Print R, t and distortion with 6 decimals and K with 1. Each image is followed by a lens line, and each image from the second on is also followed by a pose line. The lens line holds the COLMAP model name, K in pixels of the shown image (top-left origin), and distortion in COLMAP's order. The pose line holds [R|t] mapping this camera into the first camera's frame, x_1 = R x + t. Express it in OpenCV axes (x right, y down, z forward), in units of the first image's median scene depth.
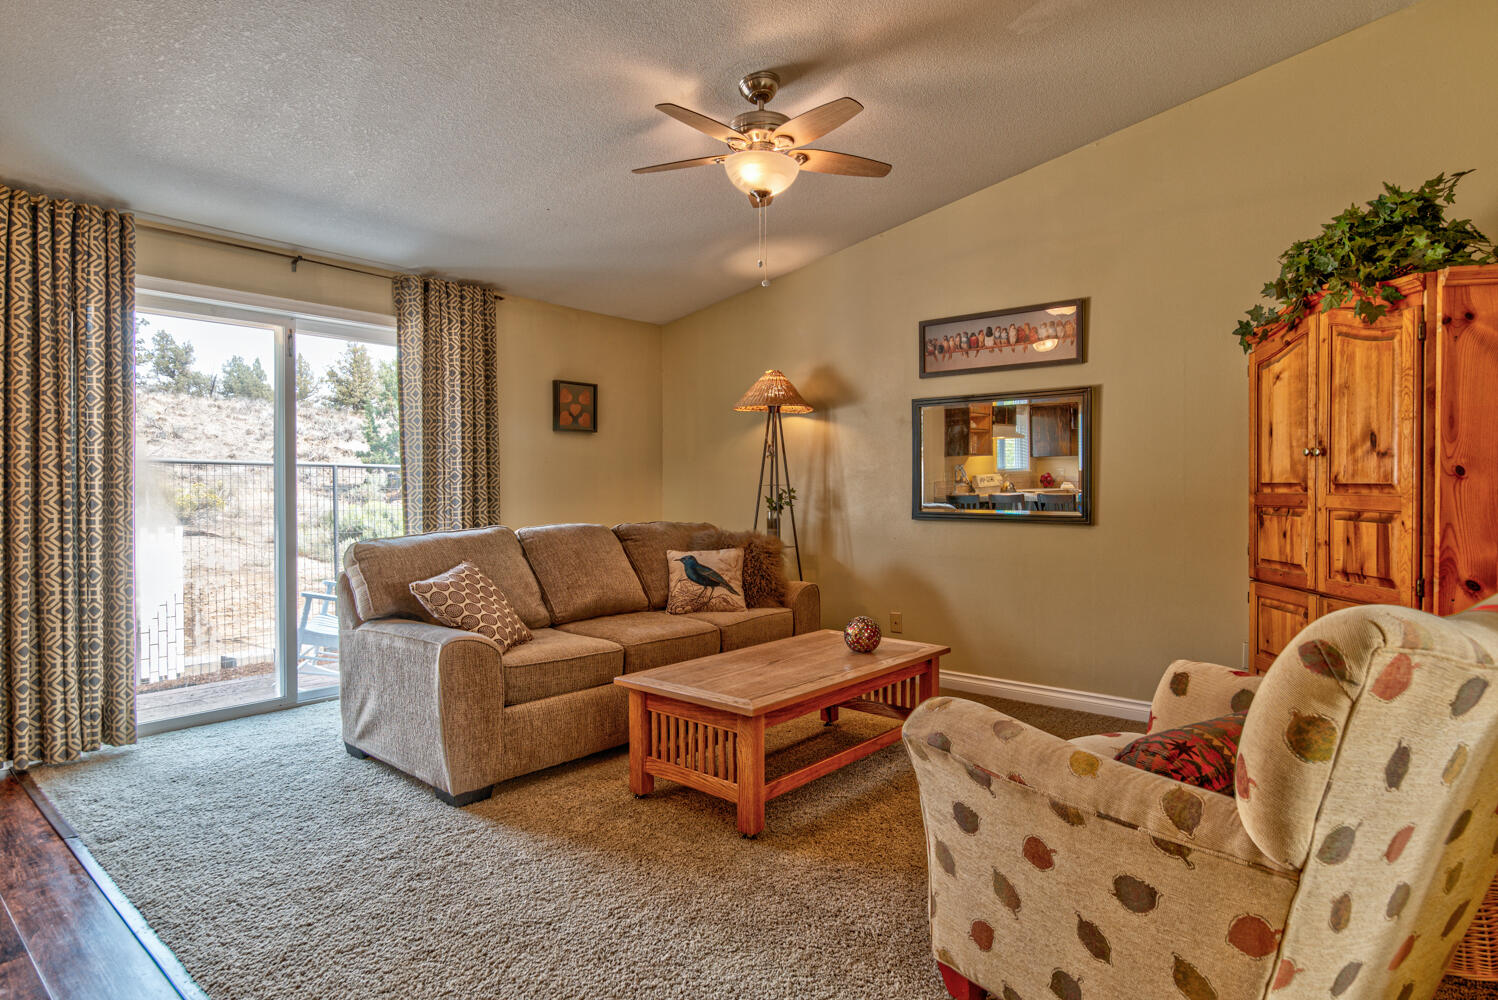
lens RADIAL K [[816.5, 0, 752.1], [0, 816.5, 495.6], [0, 0, 1]] dist [0.000018, 0.000089]
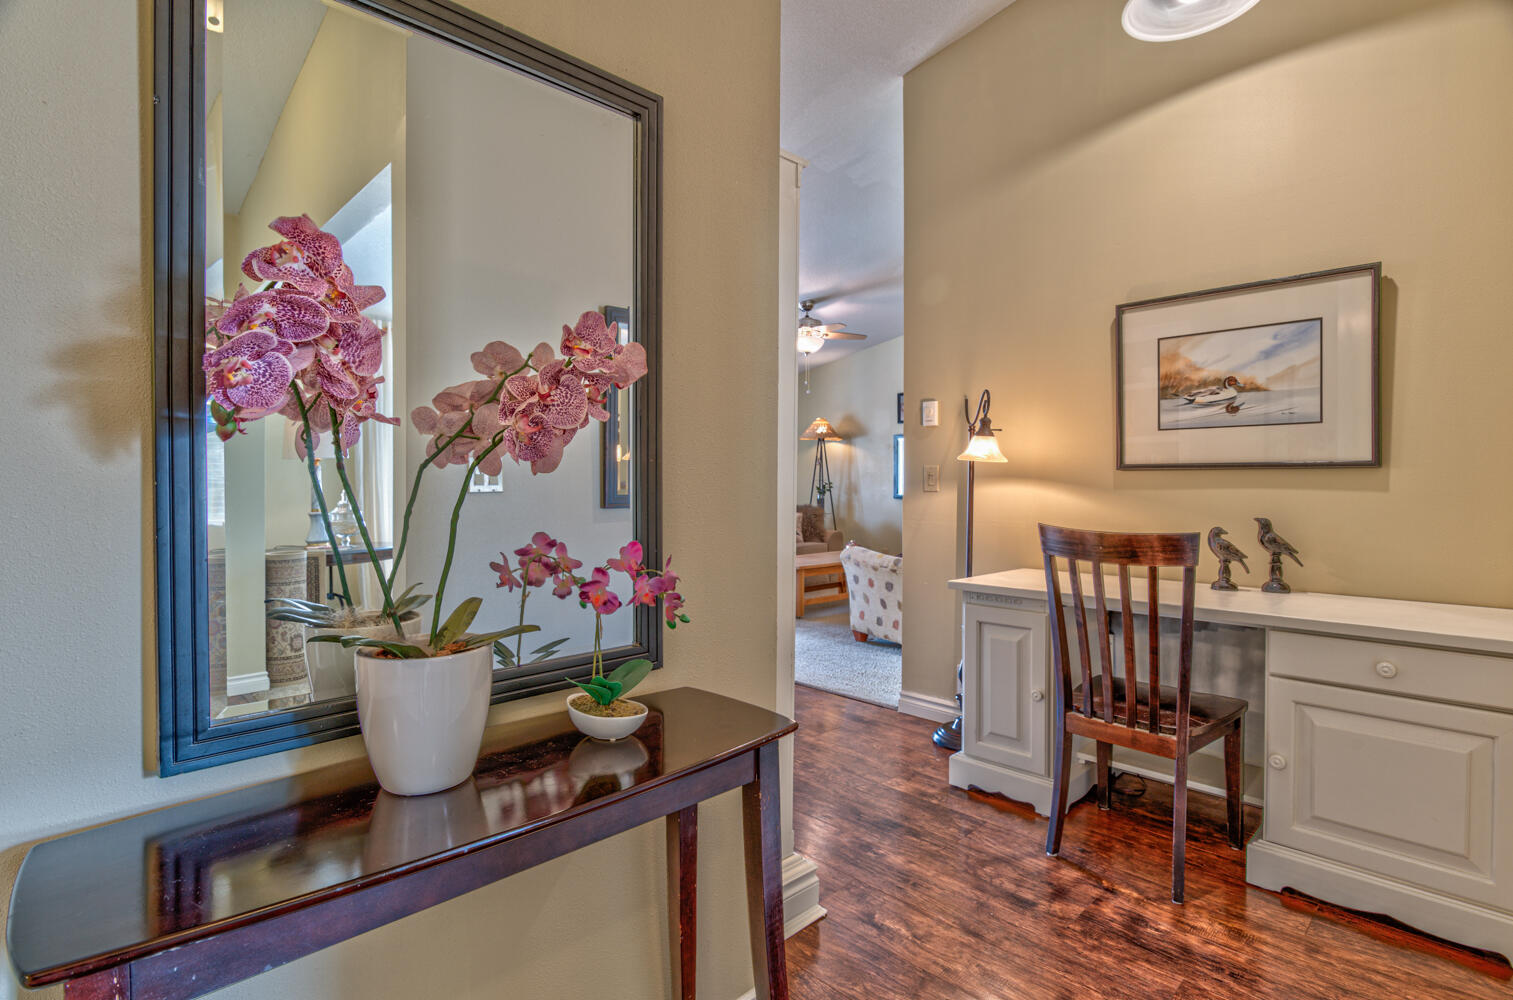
lens RADIAL K [[721.0, 0, 753.9], [0, 721.0, 488.9], [0, 0, 1]] dist [-0.004720, -0.001268]
pose [[0.994346, 0.001551, -0.106174, 0.057191], [-0.001379, 0.999998, 0.001694, 0.004755], [0.106177, -0.001538, 0.994346, -0.743606]]
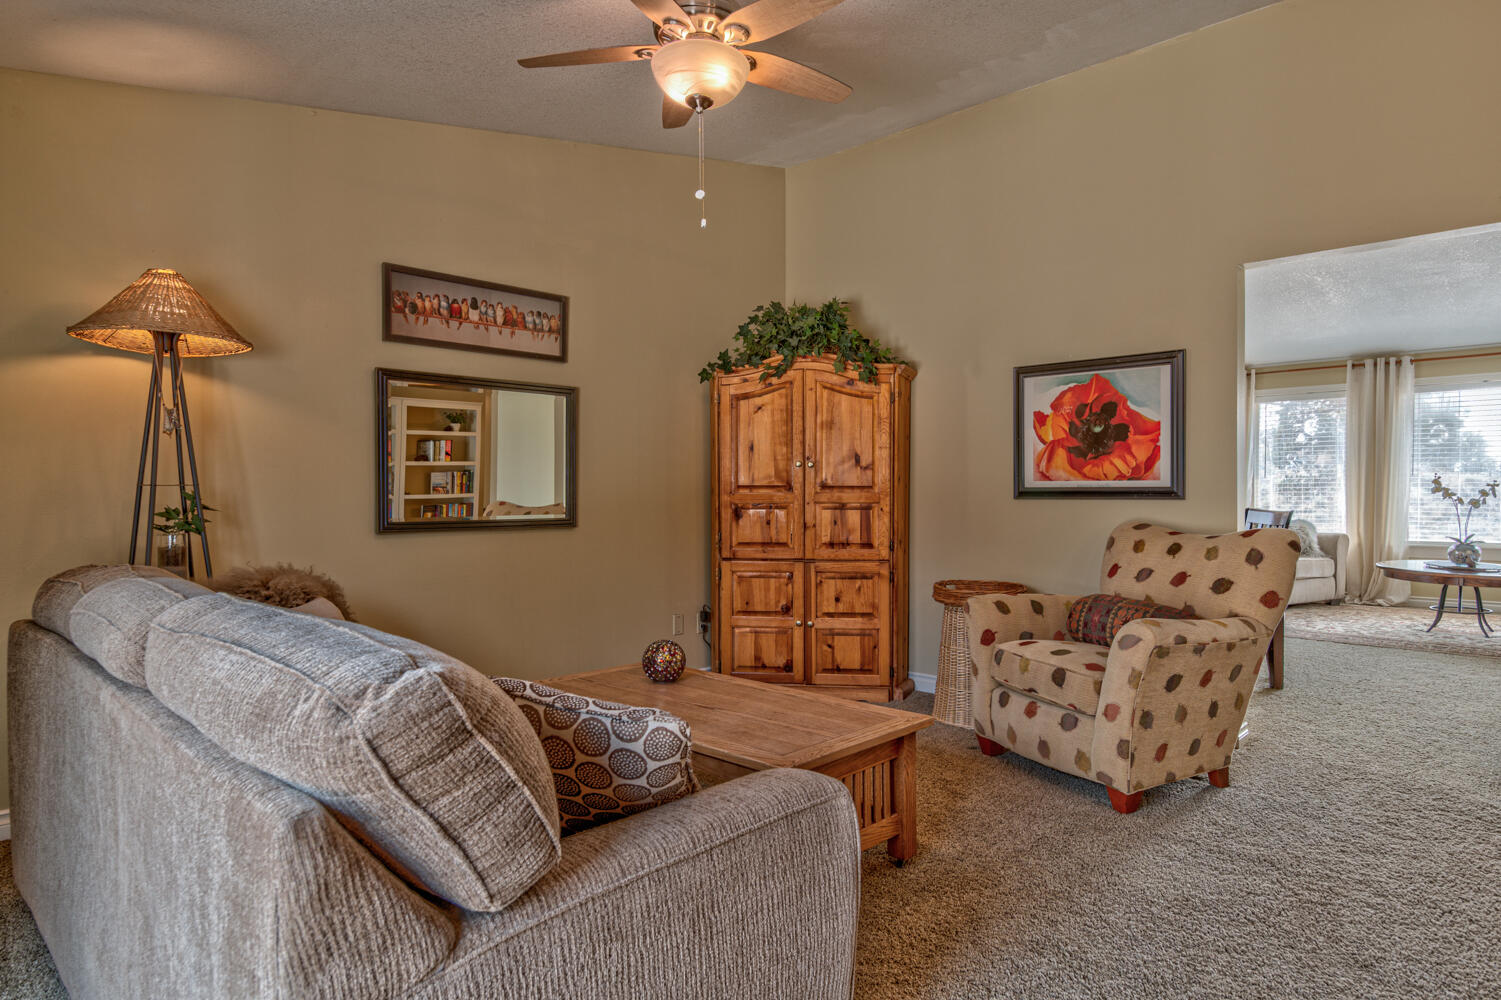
lens RADIAL K [[889.2, 0, 748.4], [0, 889.2, 504.1], [0, 0, 1]] dist [0.006065, -0.001352]
pose [[0.070232, -0.016386, 0.997396, -0.602818], [0.011326, 0.999814, 0.015628, -0.005100], [-0.997466, 0.010198, 0.070405, 0.650789]]
